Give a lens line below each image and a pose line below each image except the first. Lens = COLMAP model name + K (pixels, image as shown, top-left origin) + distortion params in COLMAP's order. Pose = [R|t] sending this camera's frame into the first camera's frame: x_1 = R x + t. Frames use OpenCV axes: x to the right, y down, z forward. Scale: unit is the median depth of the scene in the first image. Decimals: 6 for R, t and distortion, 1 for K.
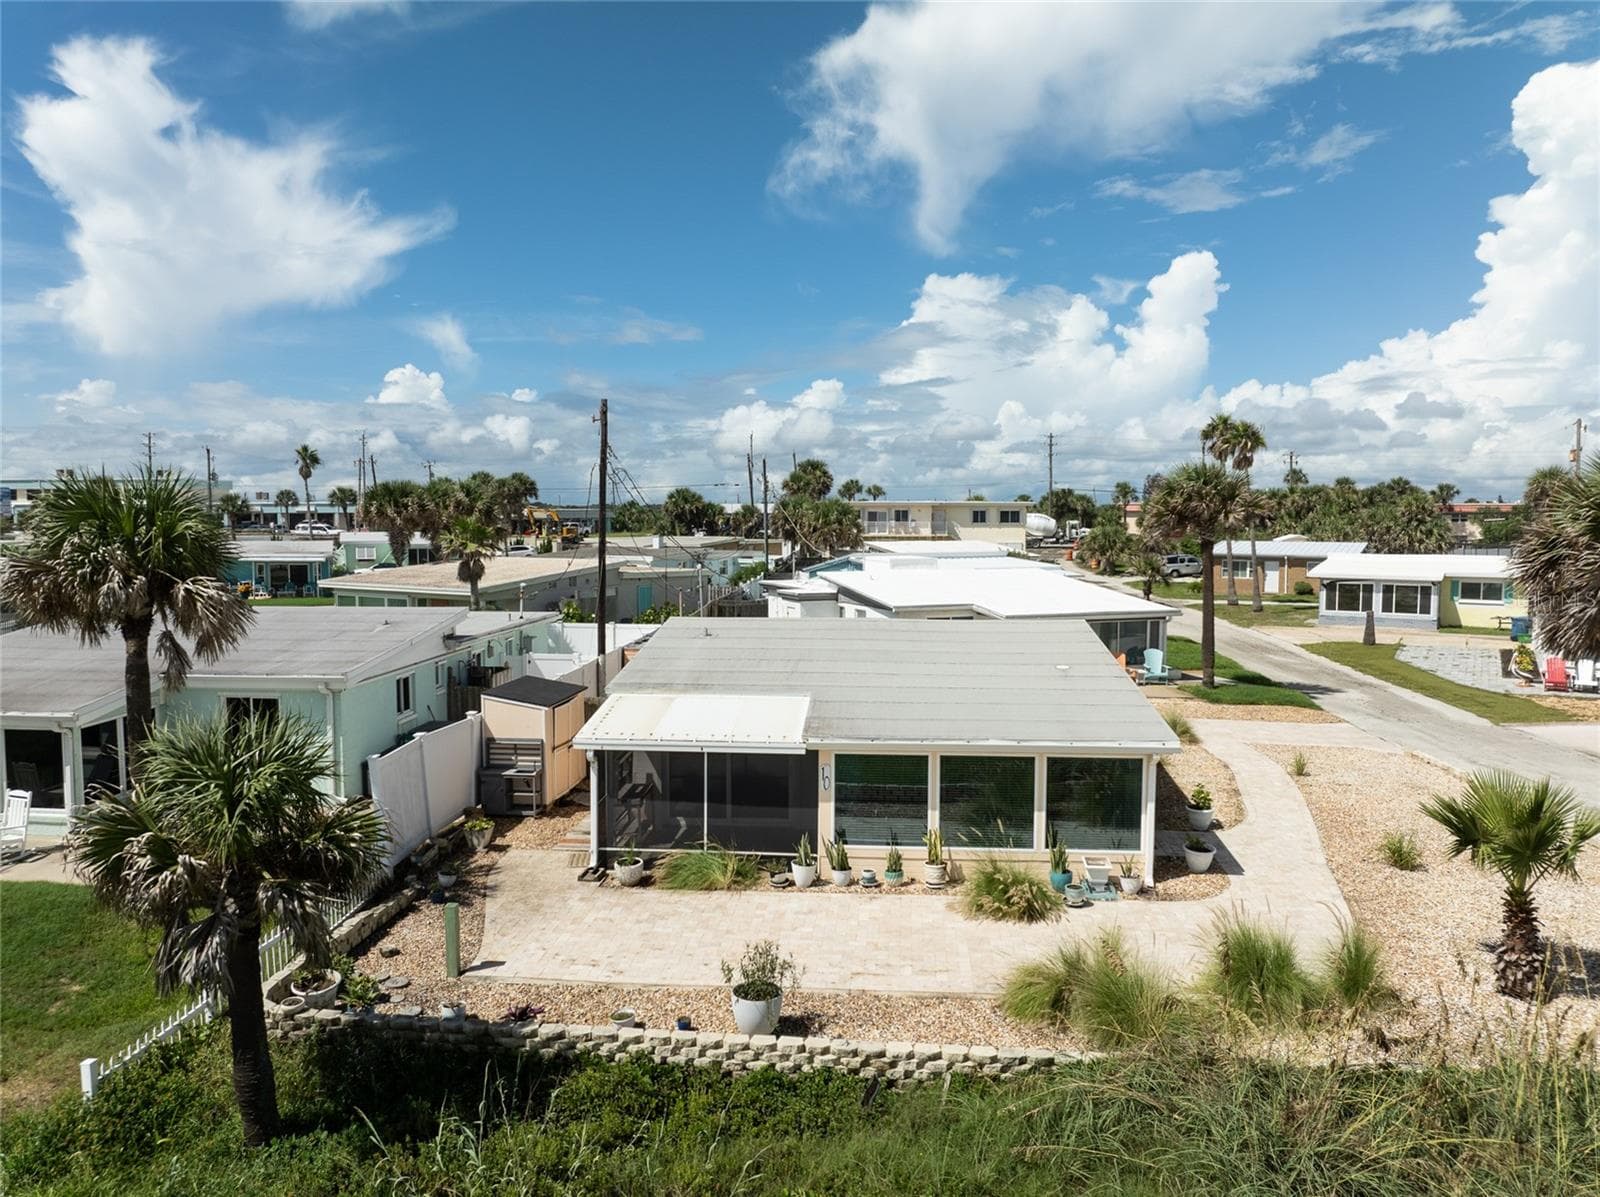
lens RADIAL K [[1123.0, 0, 799.3], [0, 1123.0, 603.8], [0, 0, 1]] dist [-0.035283, 0.004801]
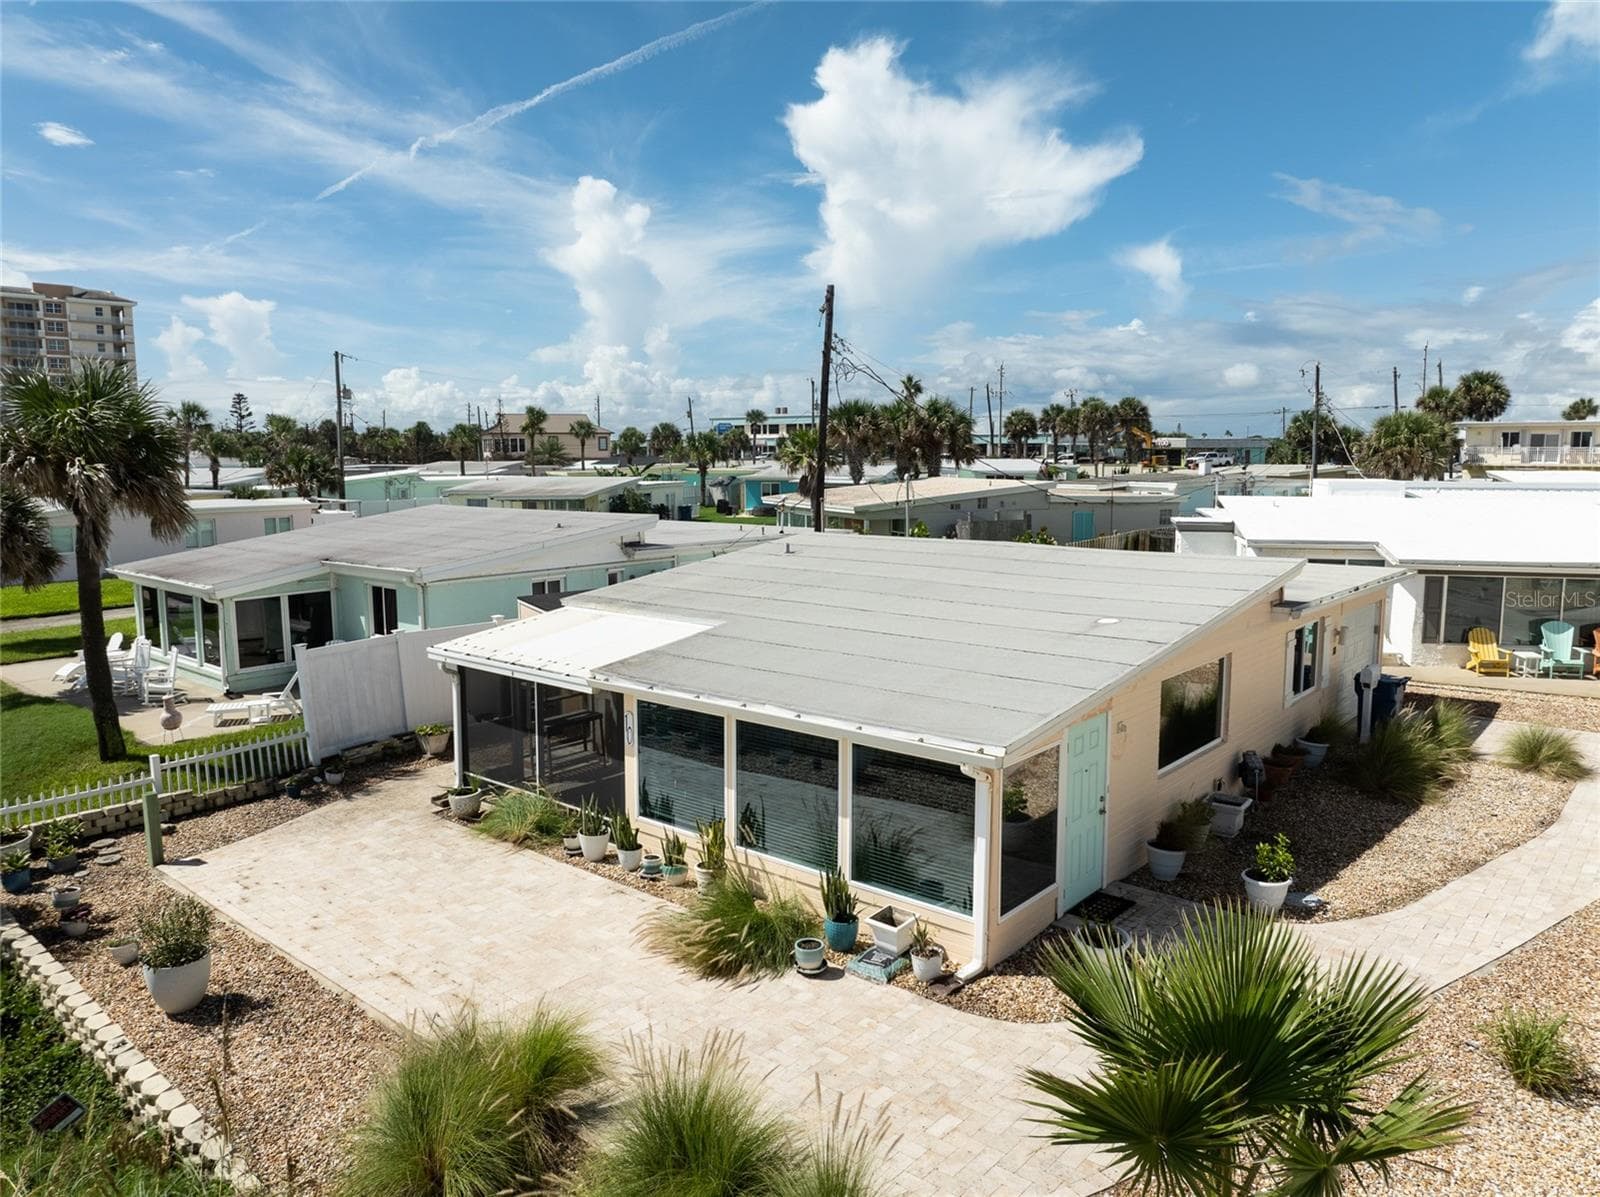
lens RADIAL K [[1123.0, 0, 795.0], [0, 1123.0, 592.5], [0, 0, 1]] dist [-0.035283, 0.004801]
pose [[0.808108, 0.069051, -0.584972, 0.330816], [-0.041503, 0.997312, 0.060390, 0.005701], [0.587570, -0.024523, 0.808802, 0.259728]]
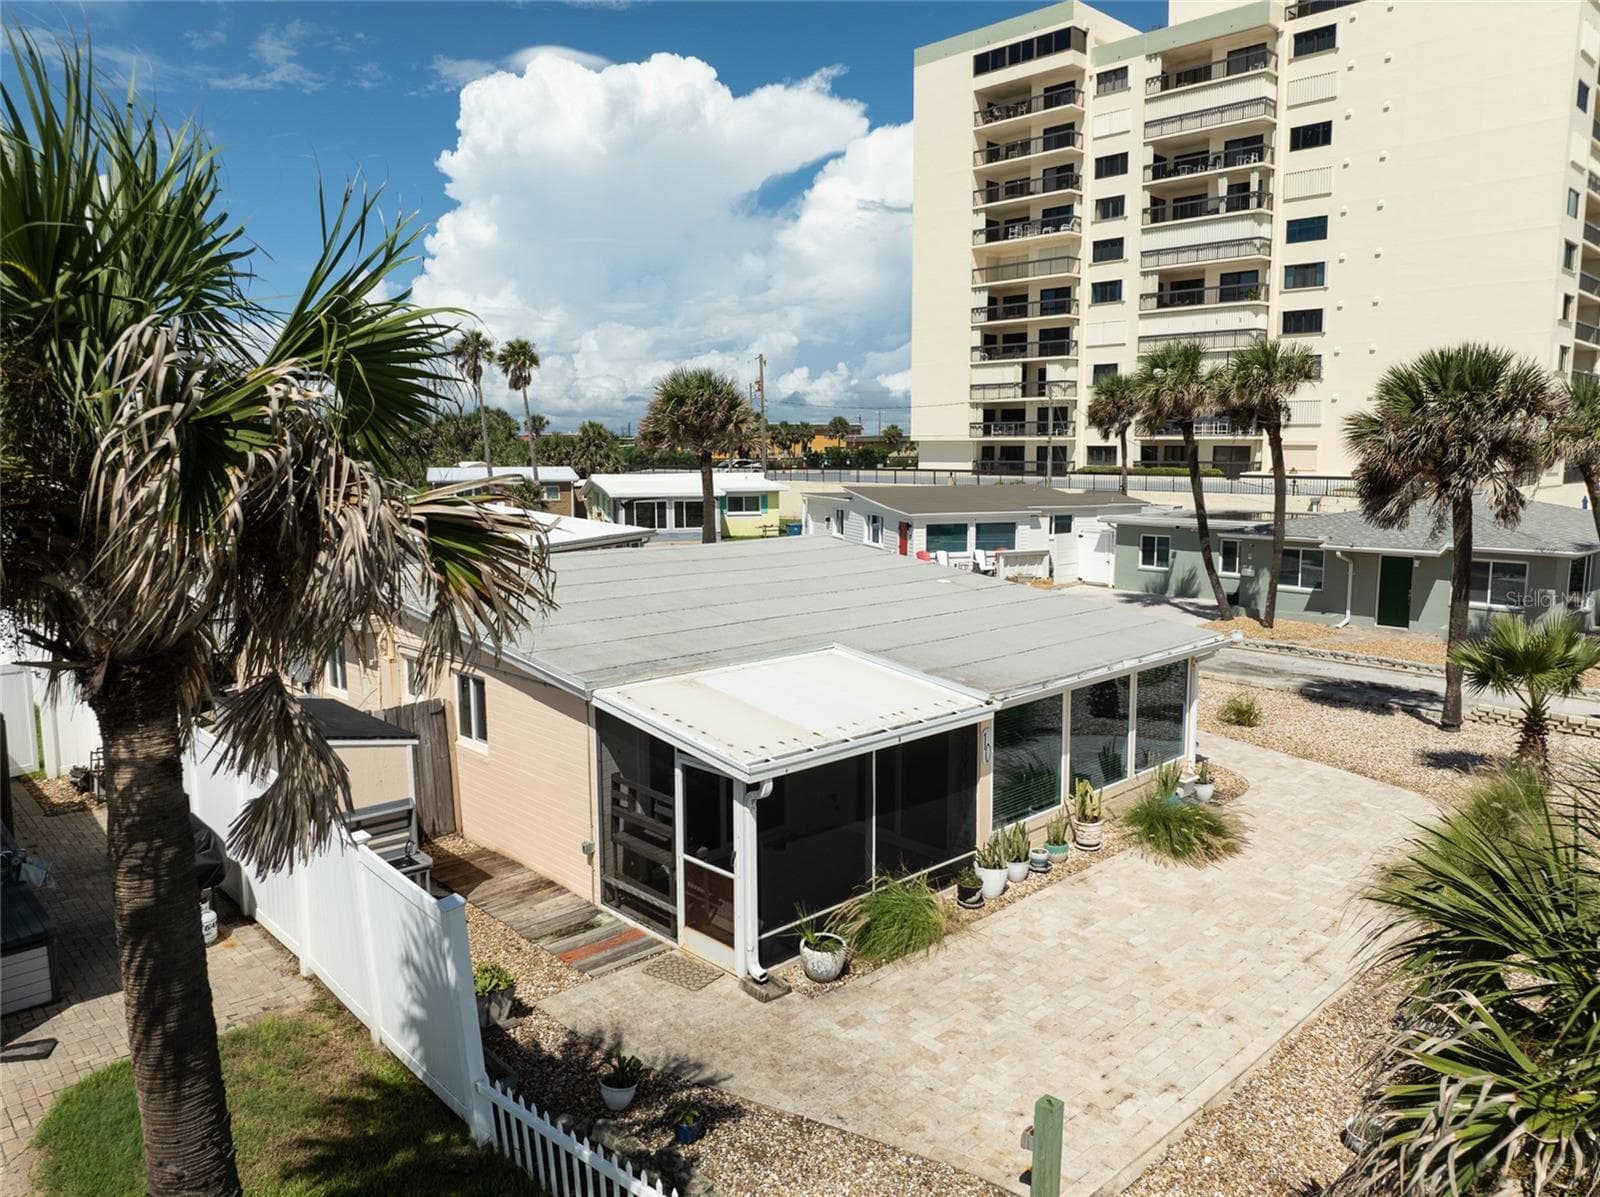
lens RADIAL K [[1123.0, 0, 806.9], [0, 1123.0, 608.0], [0, 0, 1]] dist [-0.035283, 0.004801]
pose [[0.660503, -0.107470, 0.743092, -0.350820], [0.062316, 0.994135, 0.088387, -0.005140], [-0.748233, -0.012073, 0.663326, 0.351036]]
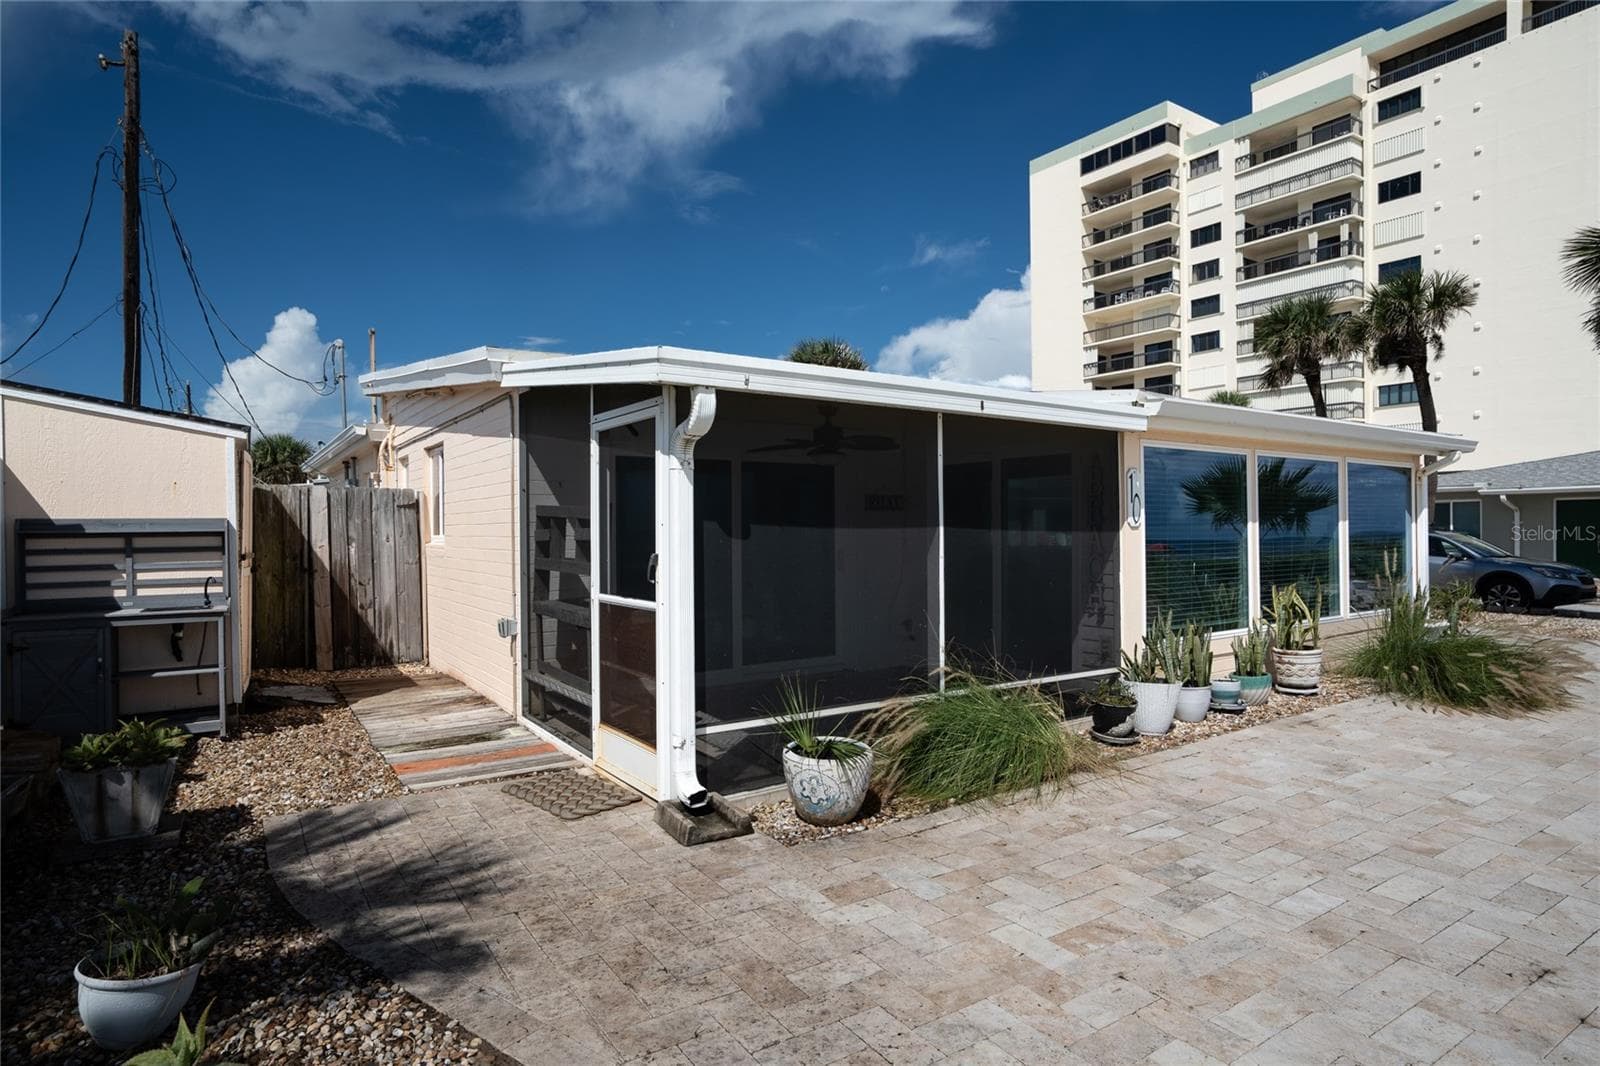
lens RADIAL K [[870.2, 0, 802.6], [0, 870.2, 536.0], [0, 0, 1]] dist [-0.018782, 0.016027]
pose [[0.777923, -0.011048, 0.628263, -0.183701], [0.057936, 0.996848, -0.054207, 0.107531], [-0.625683, 0.078568, 0.776110, 0.473301]]
